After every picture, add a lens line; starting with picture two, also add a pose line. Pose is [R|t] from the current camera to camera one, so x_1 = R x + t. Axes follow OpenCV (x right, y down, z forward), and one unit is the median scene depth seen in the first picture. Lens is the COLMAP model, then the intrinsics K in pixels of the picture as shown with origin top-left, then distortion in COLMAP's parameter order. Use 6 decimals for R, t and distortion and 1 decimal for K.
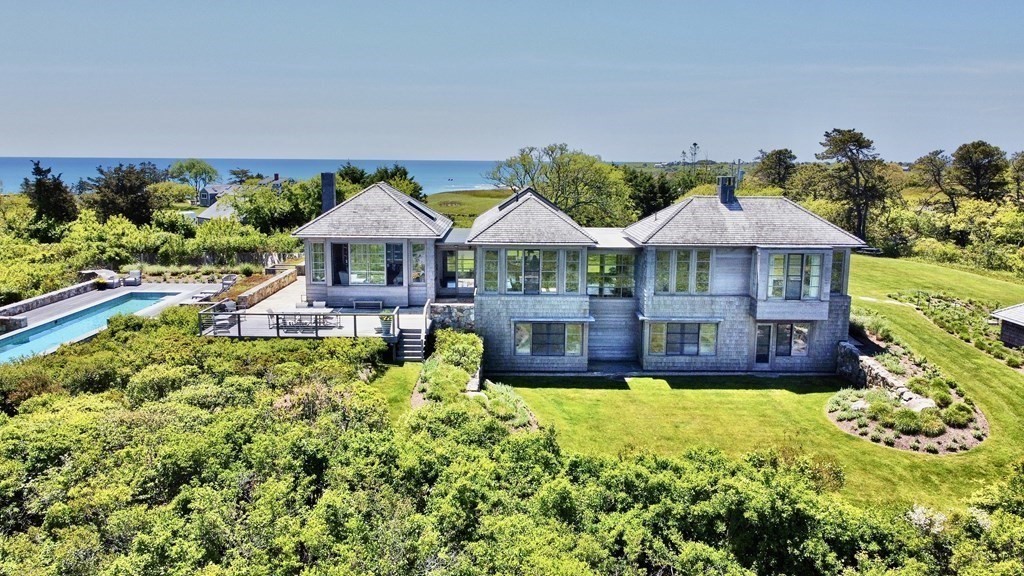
lens RADIAL K [[826.0, 0, 512.0], [0, 826.0, 288.0], [0, 0, 1]] dist [0.005520, -0.002491]
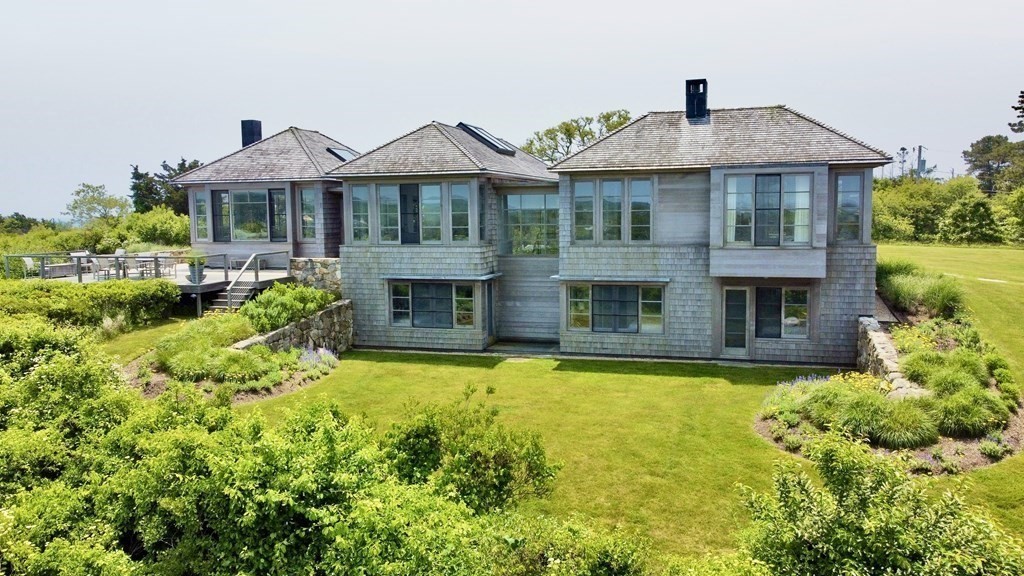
lens RADIAL K [[826.0, 0, 512.0], [0, 826.0, 288.0], [0, 0, 1]] dist [0.005520, -0.002491]
pose [[0.949107, 0.006479, -0.314888, 0.348322], [-0.028351, 0.997487, -0.064930, 0.093251], [0.313676, 0.070553, 0.946905, 0.318176]]
